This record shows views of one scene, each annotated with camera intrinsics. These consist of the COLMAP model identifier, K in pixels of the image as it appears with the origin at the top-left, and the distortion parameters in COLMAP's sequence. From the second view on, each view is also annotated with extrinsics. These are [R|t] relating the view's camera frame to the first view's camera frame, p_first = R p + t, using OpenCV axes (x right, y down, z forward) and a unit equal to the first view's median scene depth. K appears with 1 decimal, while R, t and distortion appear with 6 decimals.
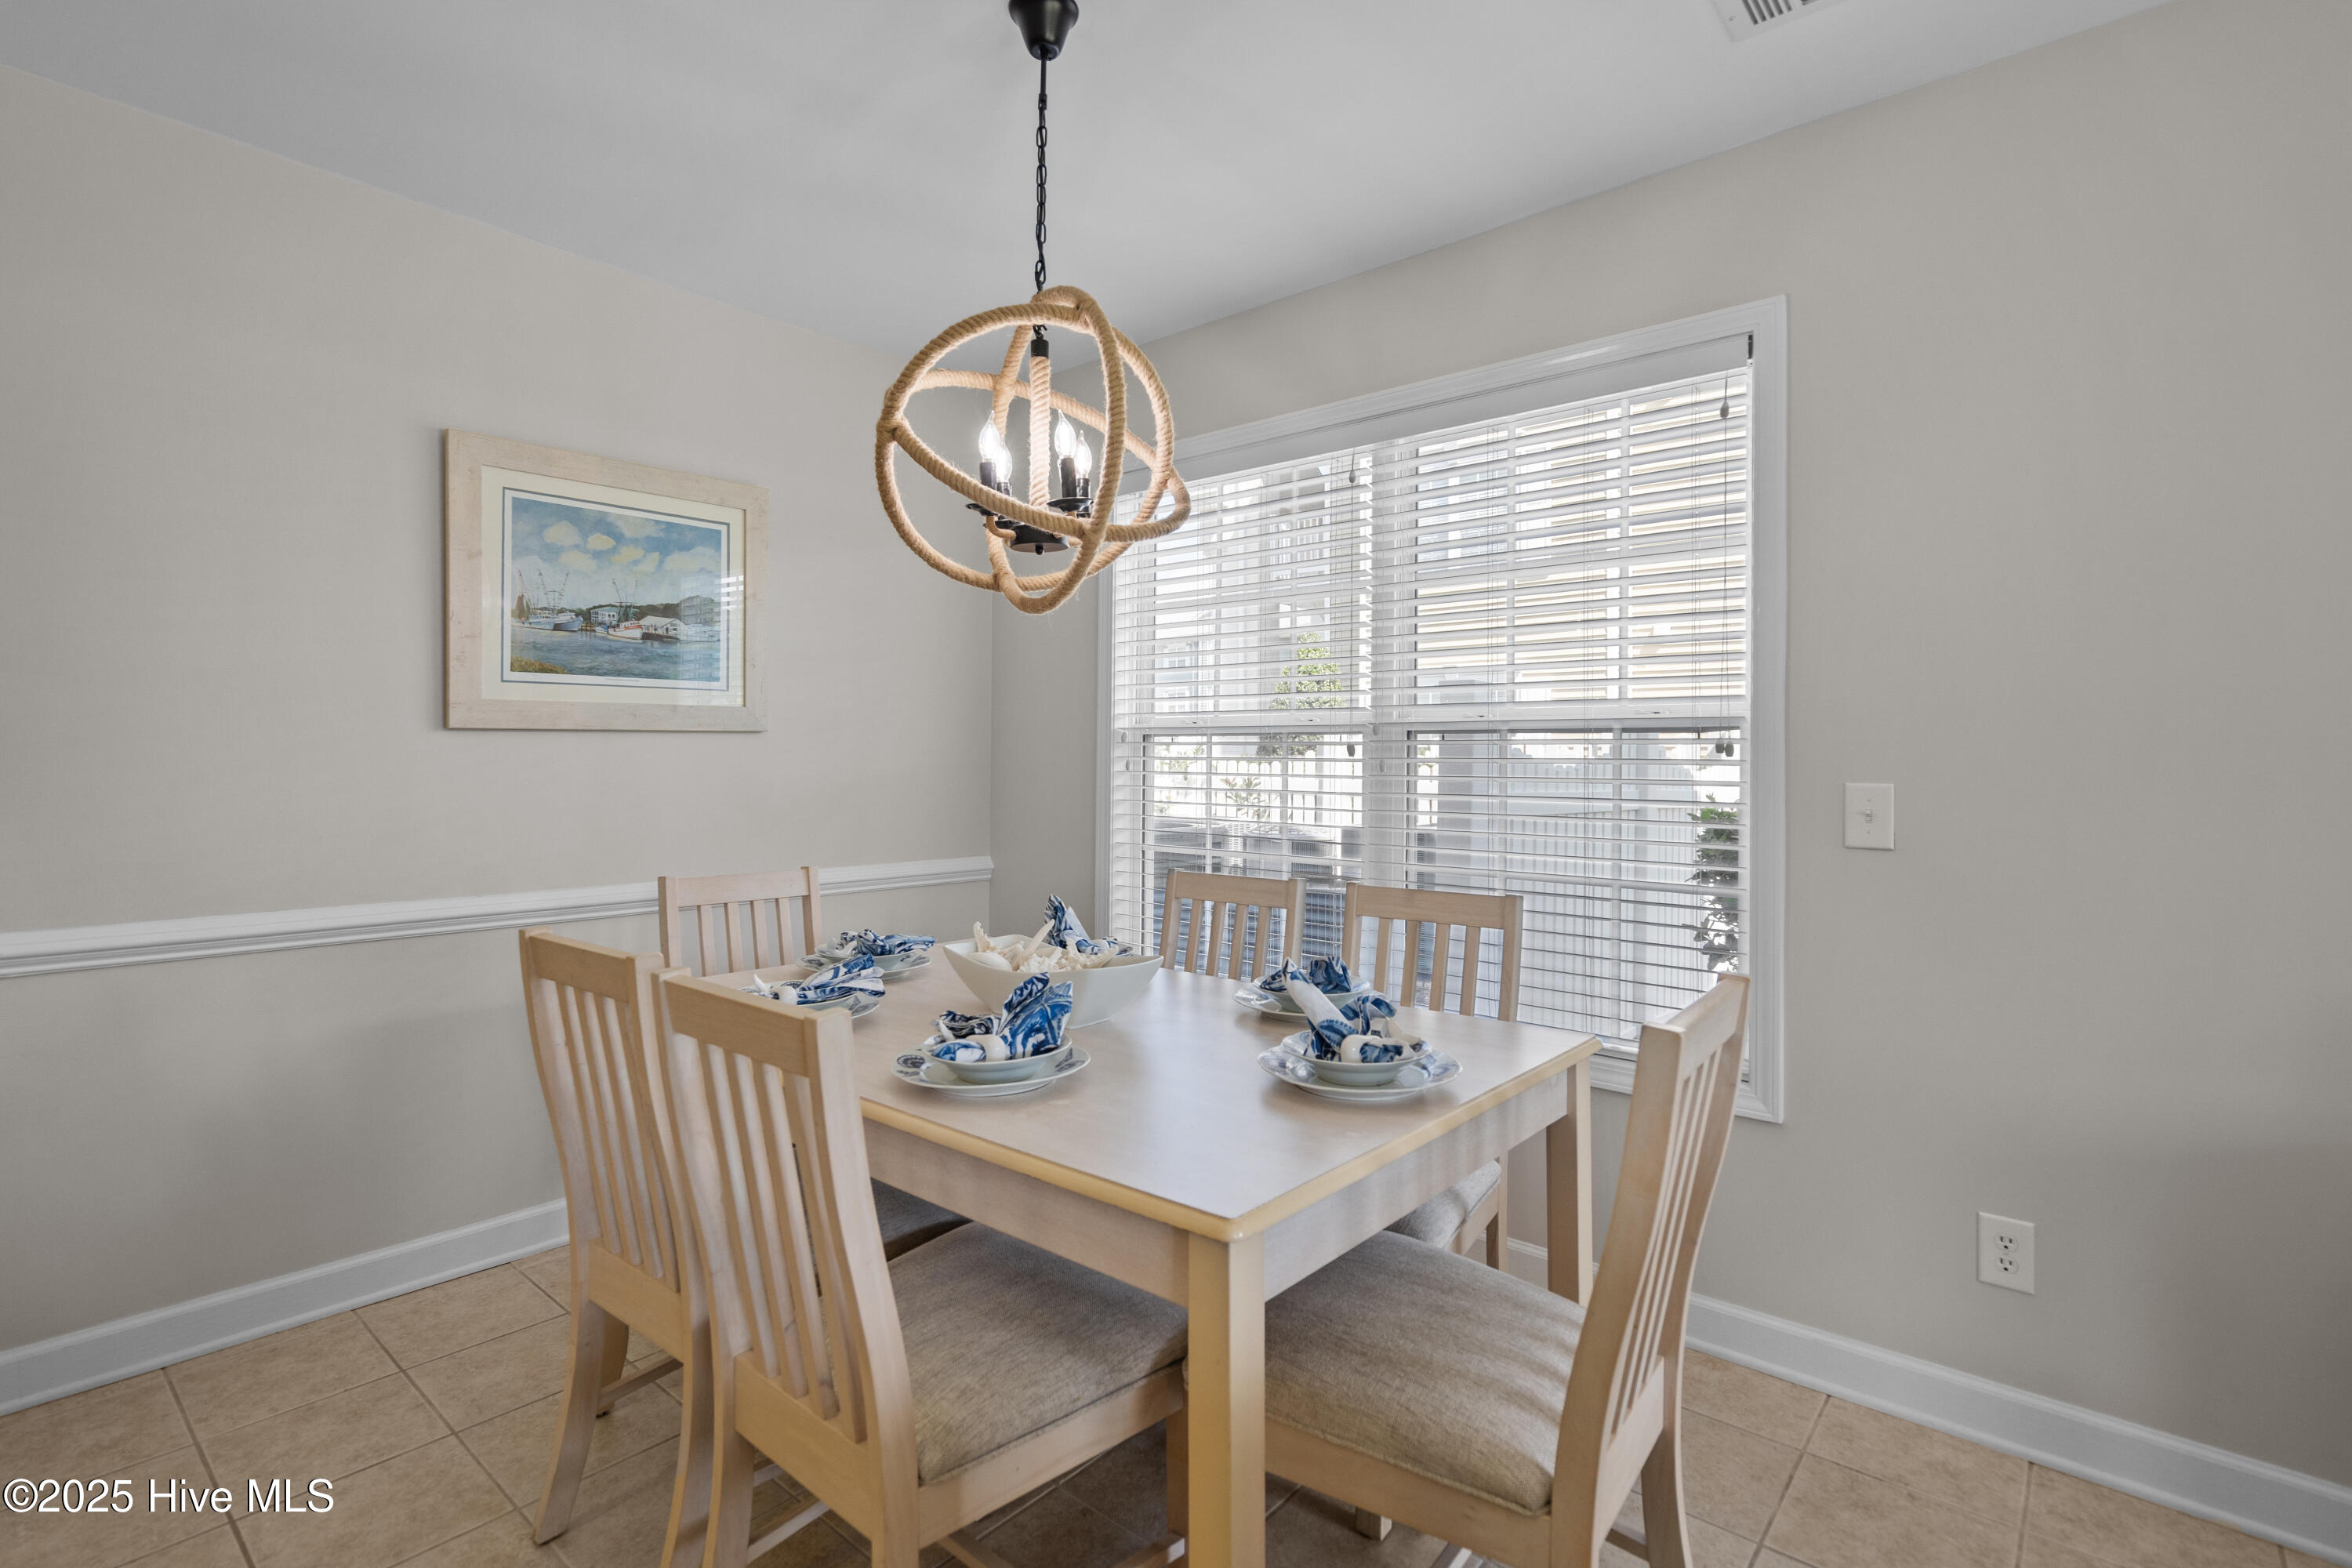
lens RADIAL K [[1103.0, 0, 1186.0], [0, 1103.0, 748.1], [0, 0, 1]] dist [0.001226, 0.000235]
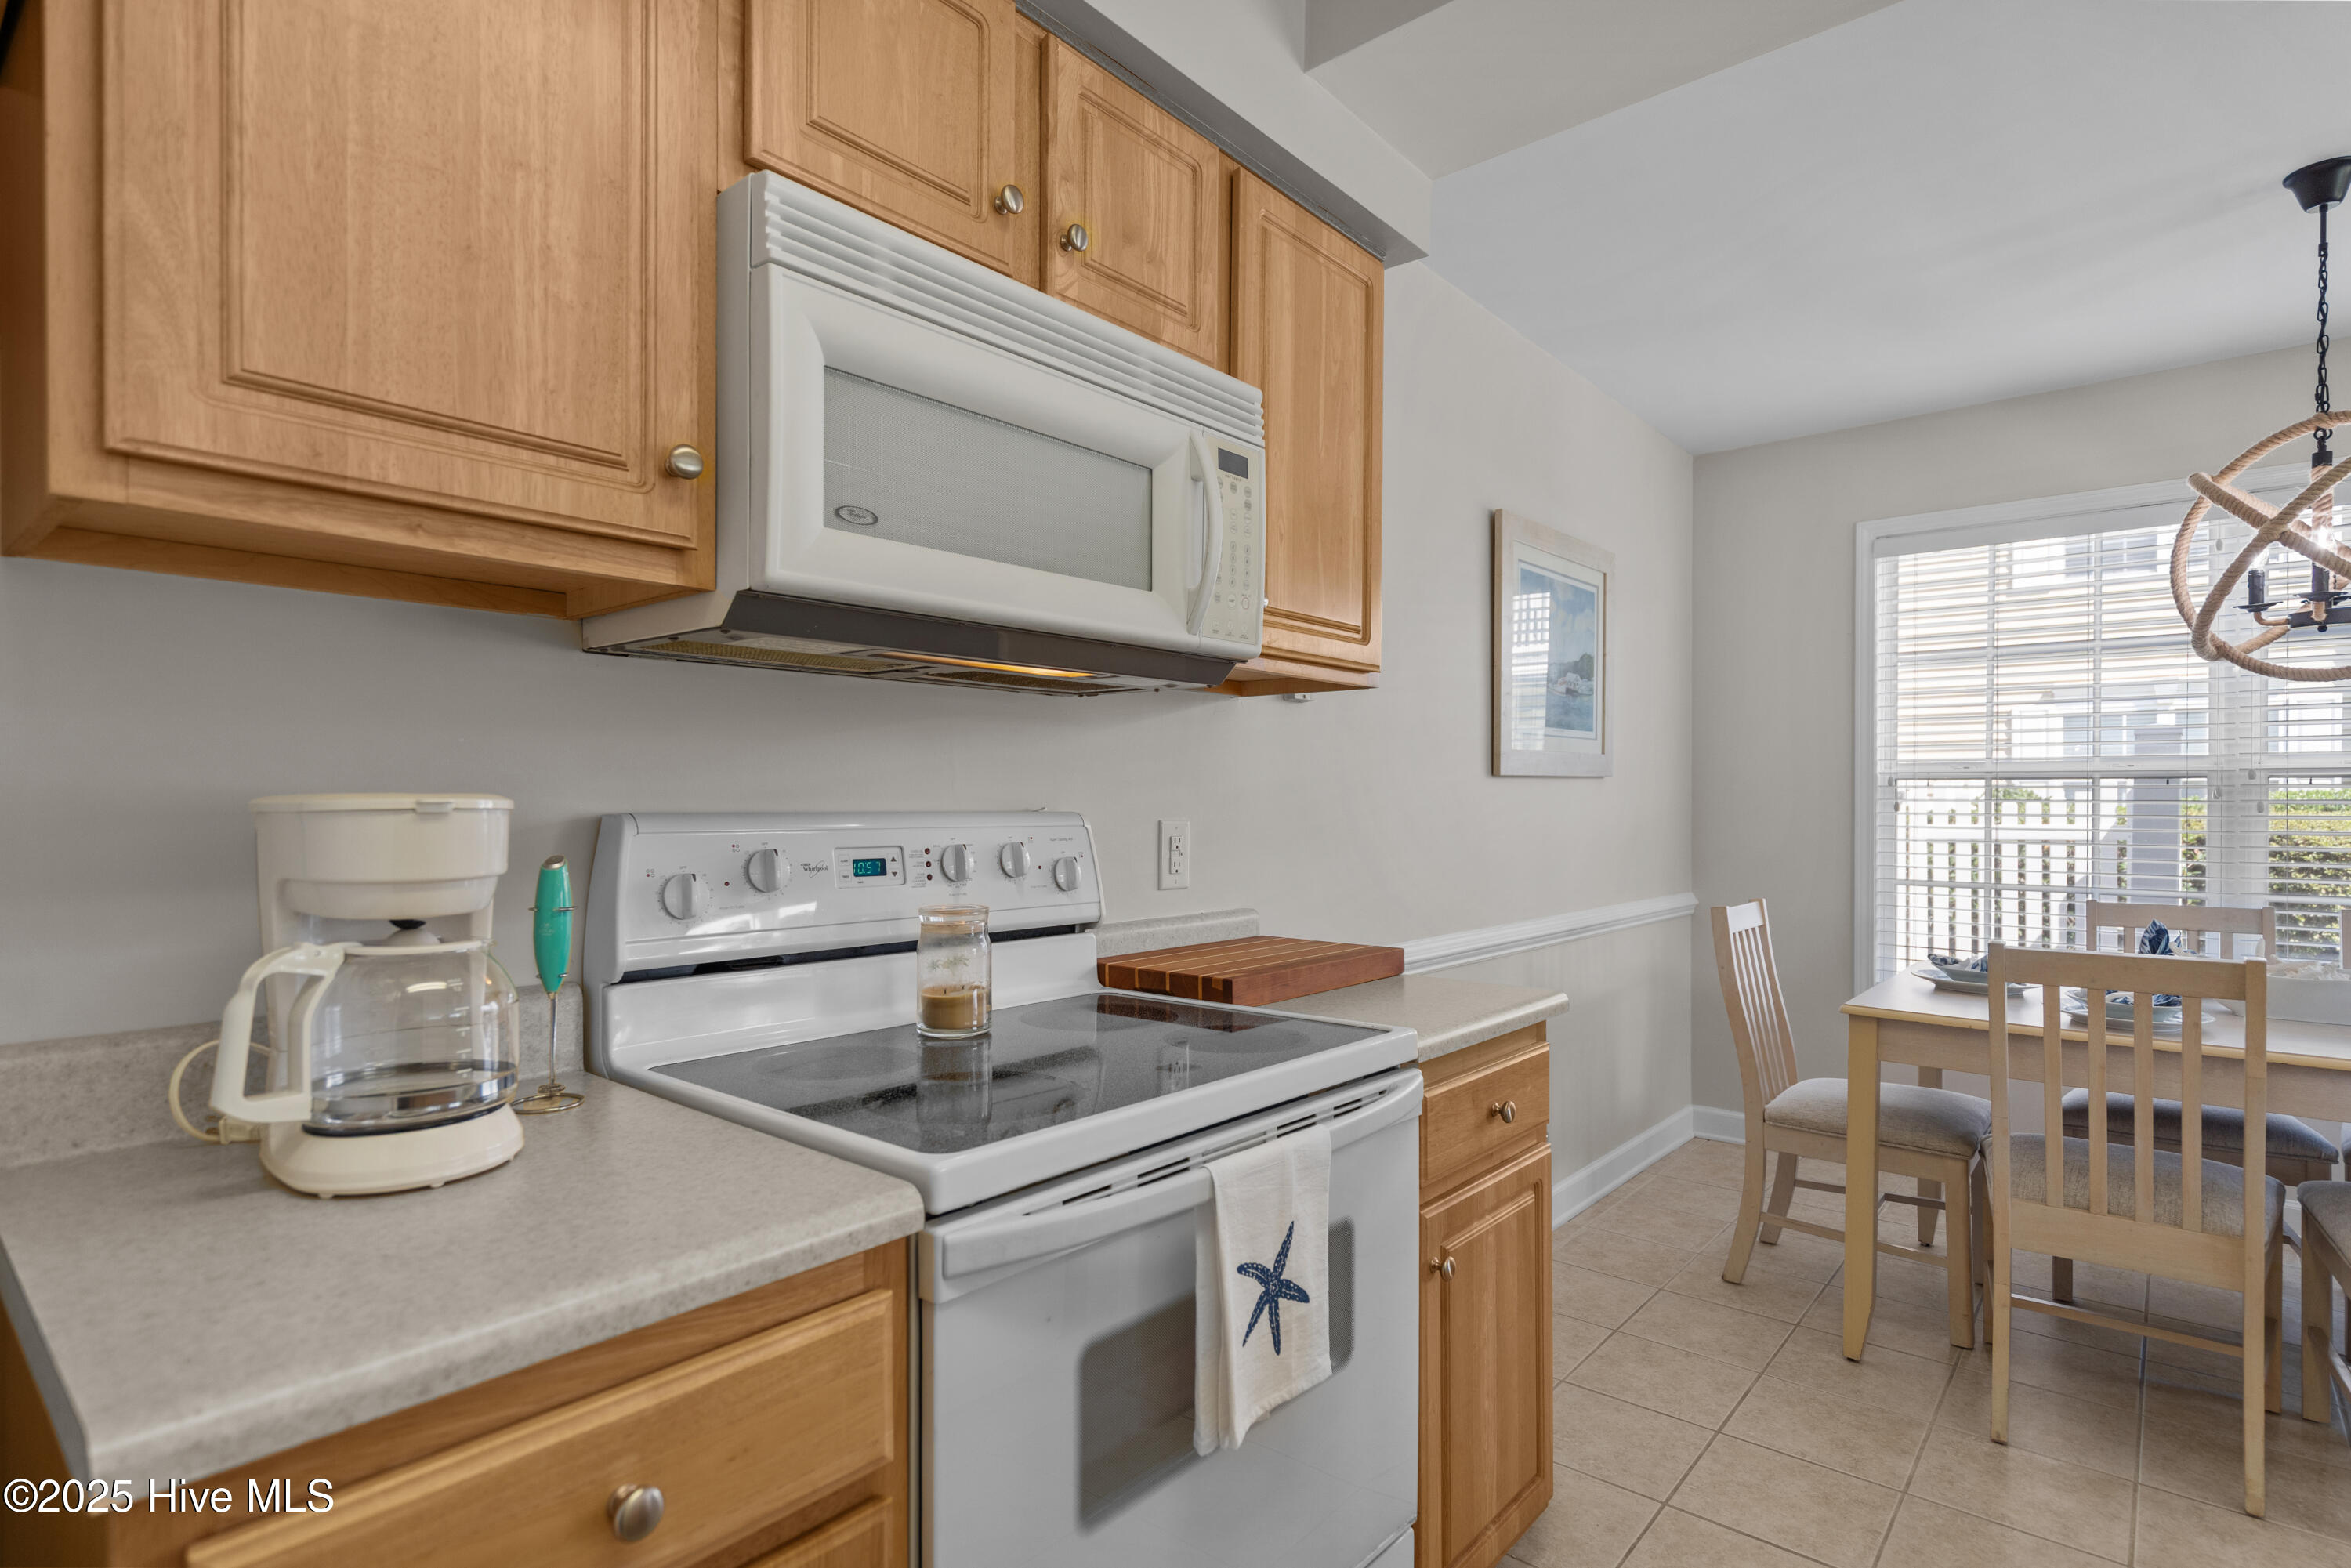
lens RADIAL K [[1171.9, 0, 1180.6], [0, 1171.9, 802.8], [0, 0, 1]] dist [0.001642, 0.000818]
pose [[0.999998, -0.001196, 0.001755, -0.928338], [0.001177, 0.999938, 0.011114, -0.002710], [-0.001768, -0.011112, 0.999937, -0.185686]]
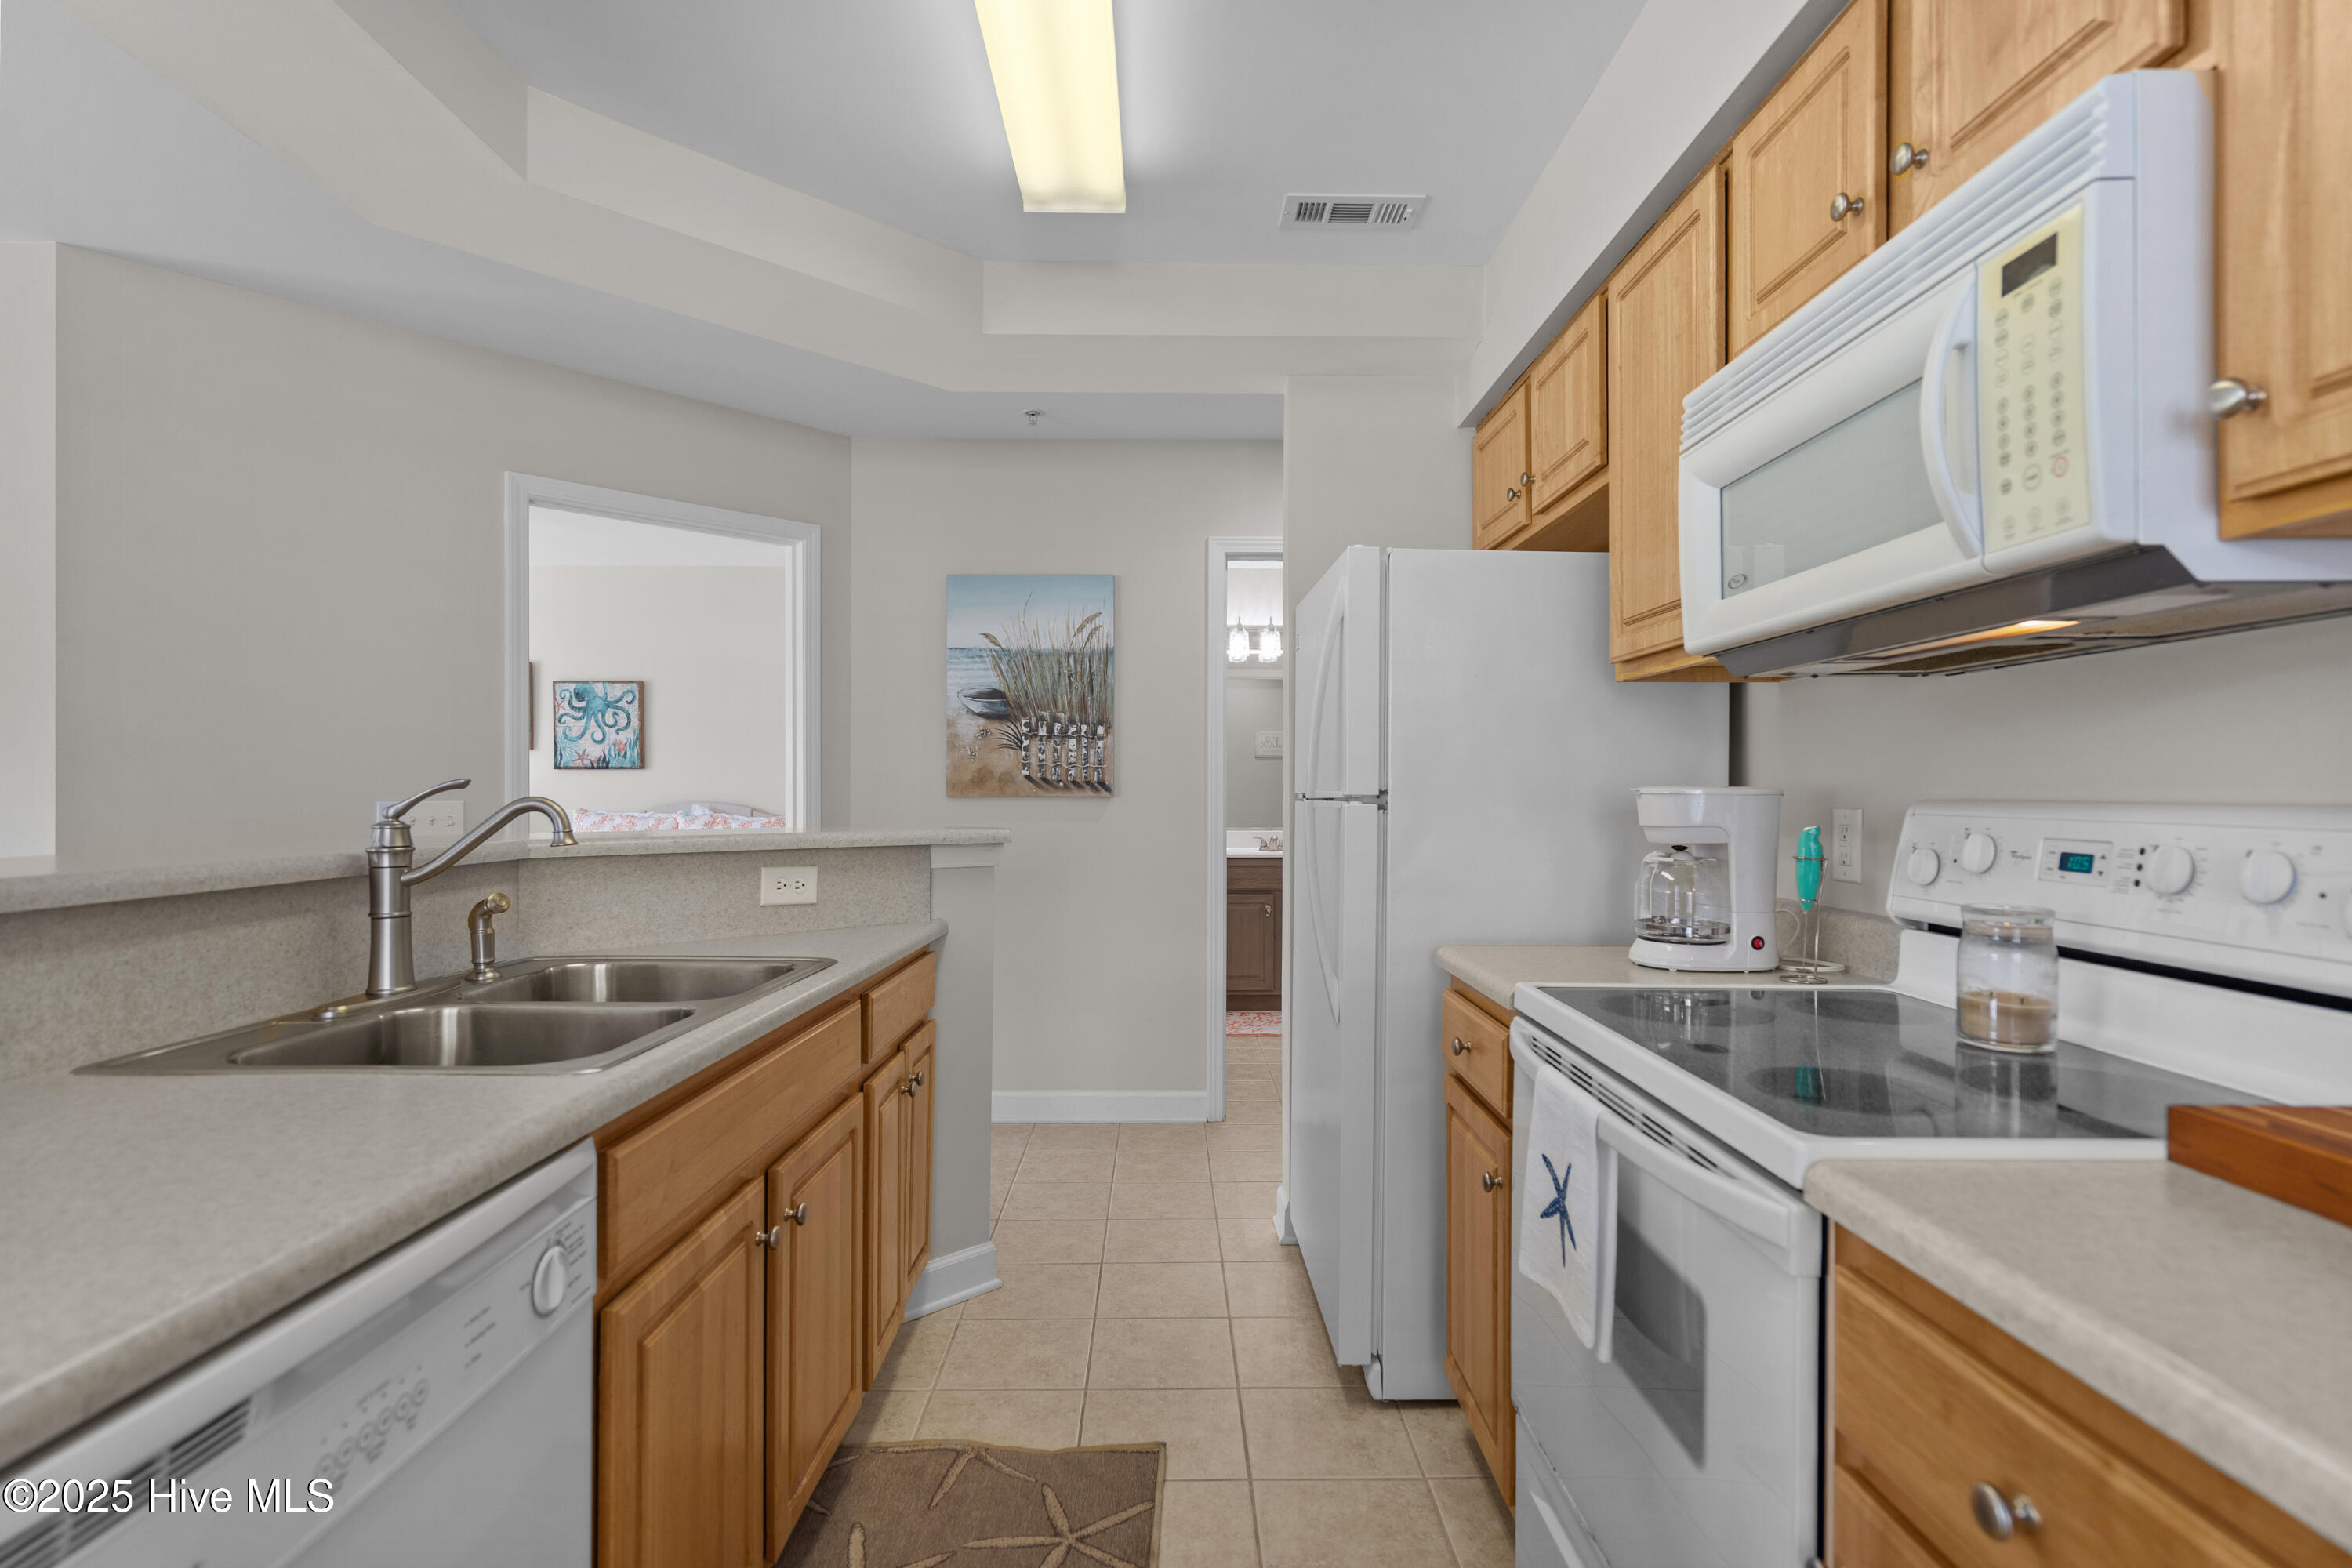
lens RADIAL K [[1150.2, 0, 1179.1], [0, 1150.2, 782.7], [0, 0, 1]] dist [0.001527, 0.000723]
pose [[-0.751456, -0.007006, -0.659746, -0.456411], [0.003196, 0.999893, -0.014259, 0.005472], [0.659775, -0.012823, -0.751354, 0.489981]]
